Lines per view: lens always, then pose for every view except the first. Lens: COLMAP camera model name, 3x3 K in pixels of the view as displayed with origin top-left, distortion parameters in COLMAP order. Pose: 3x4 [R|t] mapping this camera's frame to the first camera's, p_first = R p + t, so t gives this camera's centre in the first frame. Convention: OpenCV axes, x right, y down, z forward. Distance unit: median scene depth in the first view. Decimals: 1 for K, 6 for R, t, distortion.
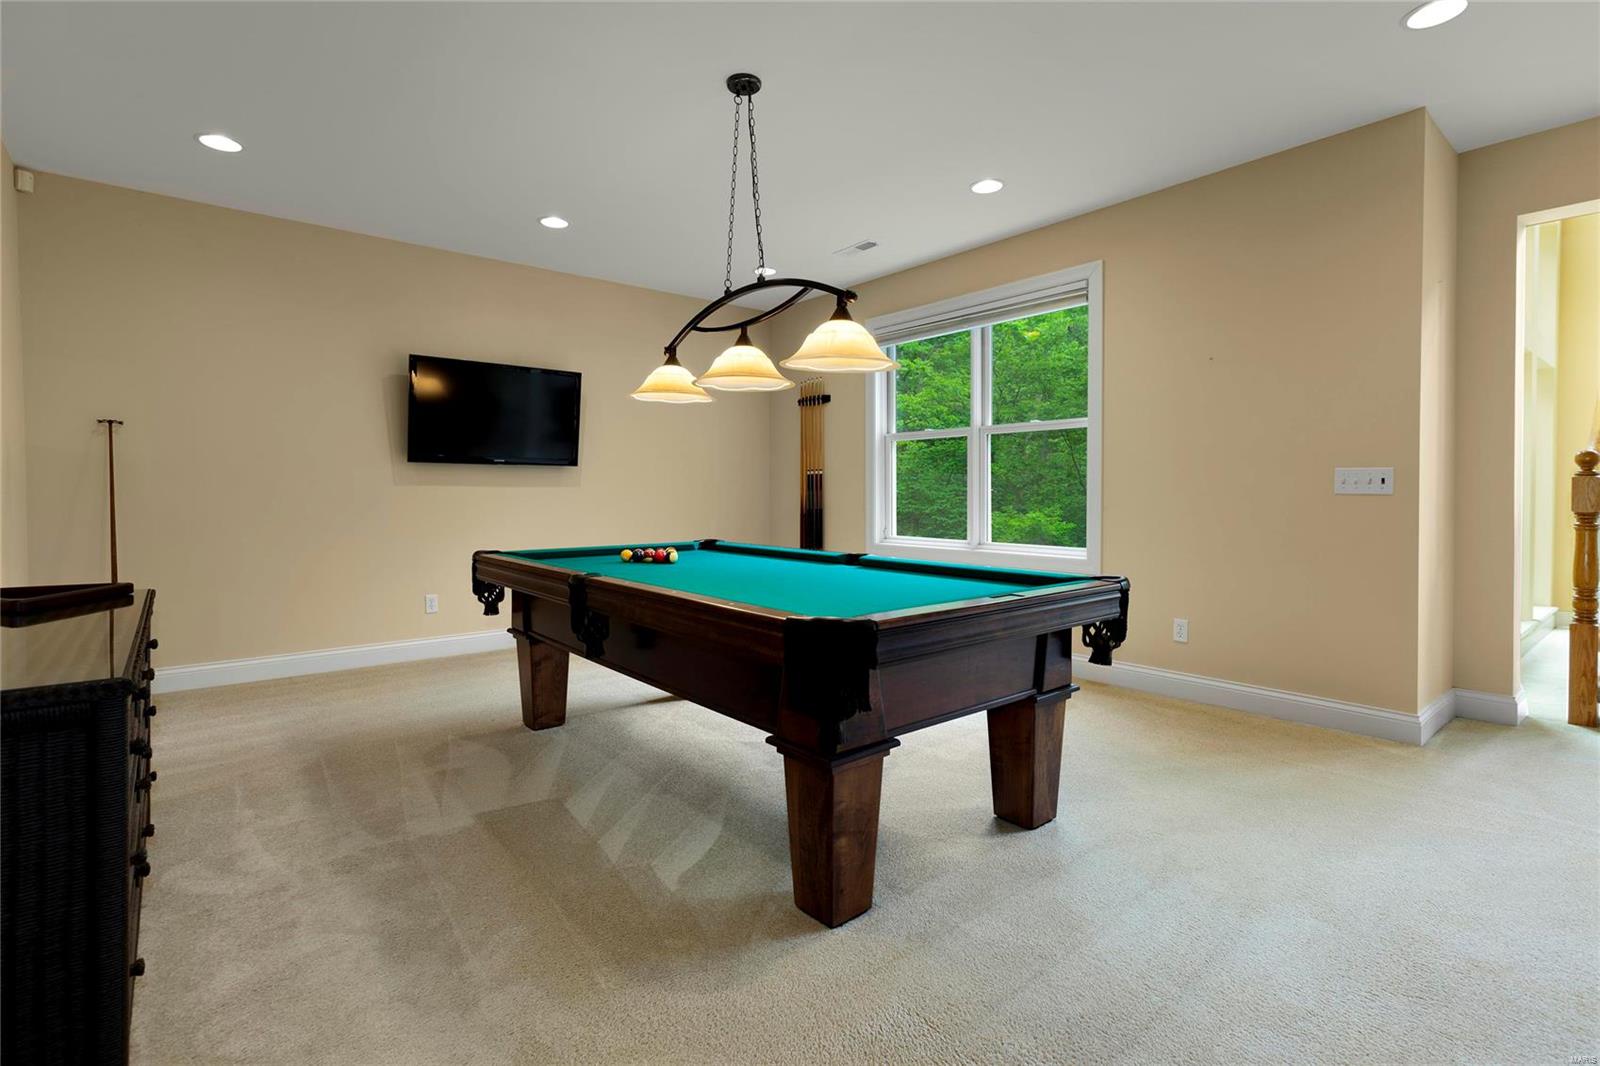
lens RADIAL K [[740.5, 0, 793.8], [0, 740.5, 510.9], [0, 0, 1]] dist [0.000733, 0.000250]
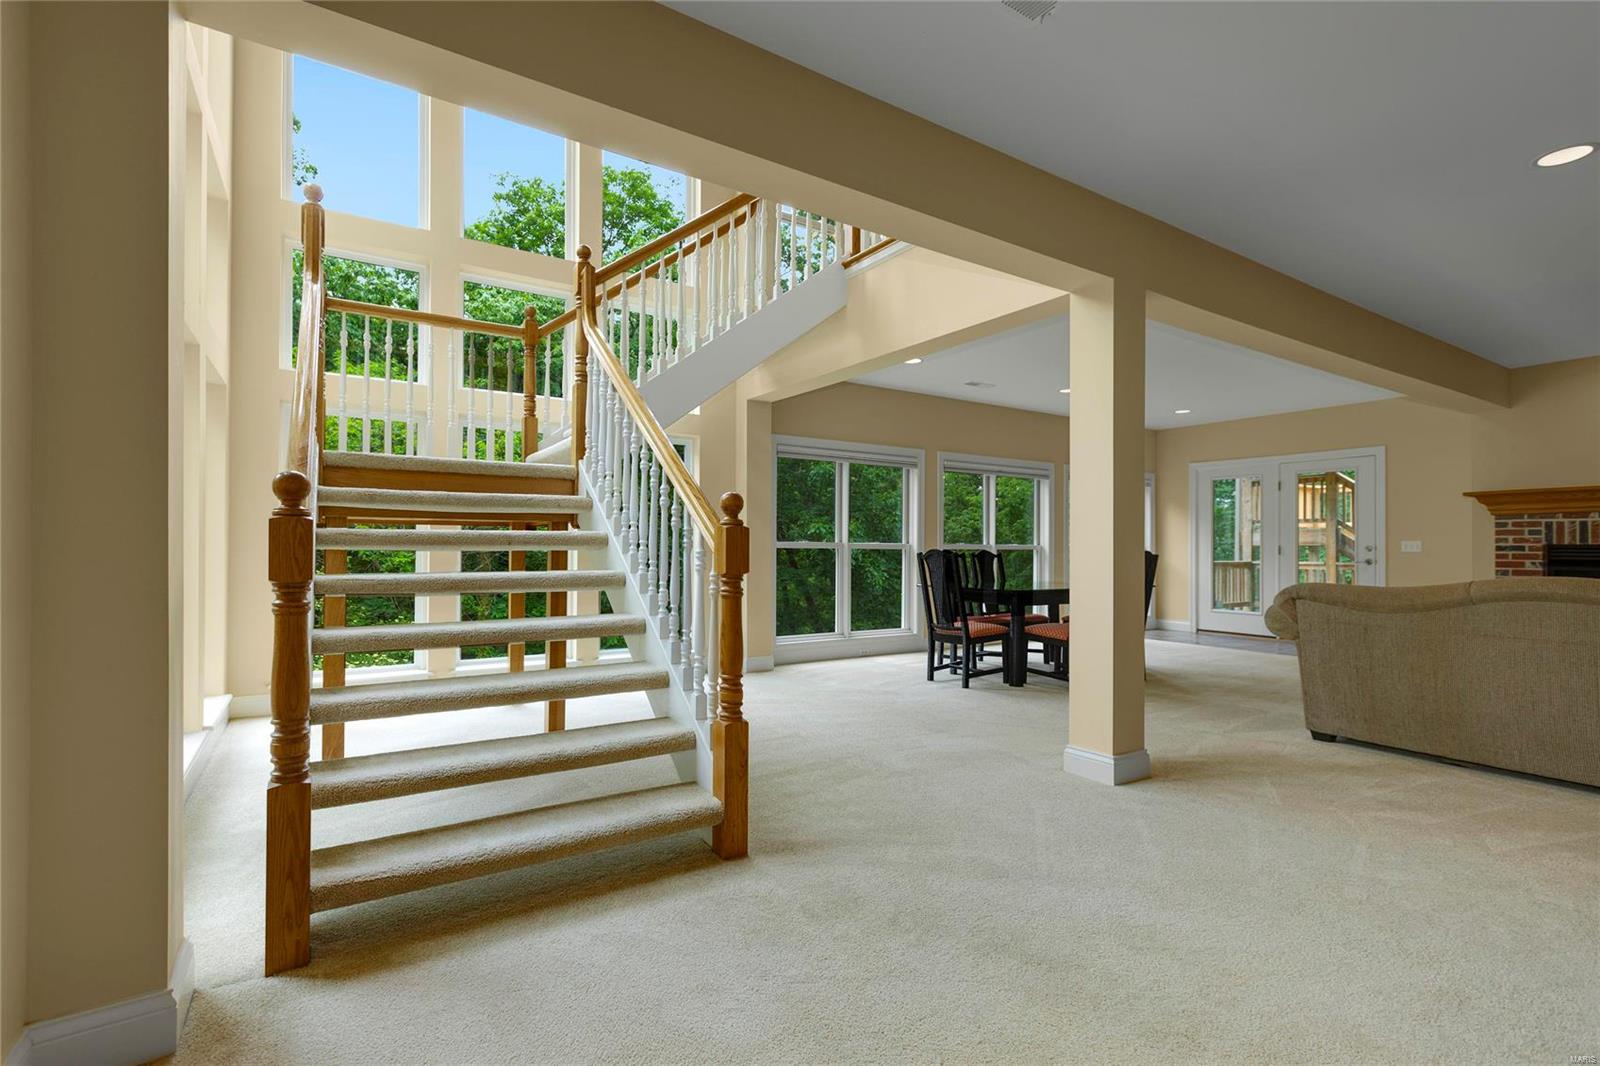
lens RADIAL K [[751.9, 0, 800.0], [0, 751.9, 533.0], [0, 0, 1]] dist [-0.001038, -0.000156]
pose [[0.113254, 0.016404, 0.993431, 0.545116], [0.020159, 0.999620, -0.018804, -0.016272], [-0.993362, 0.022156, 0.112881, 0.549886]]
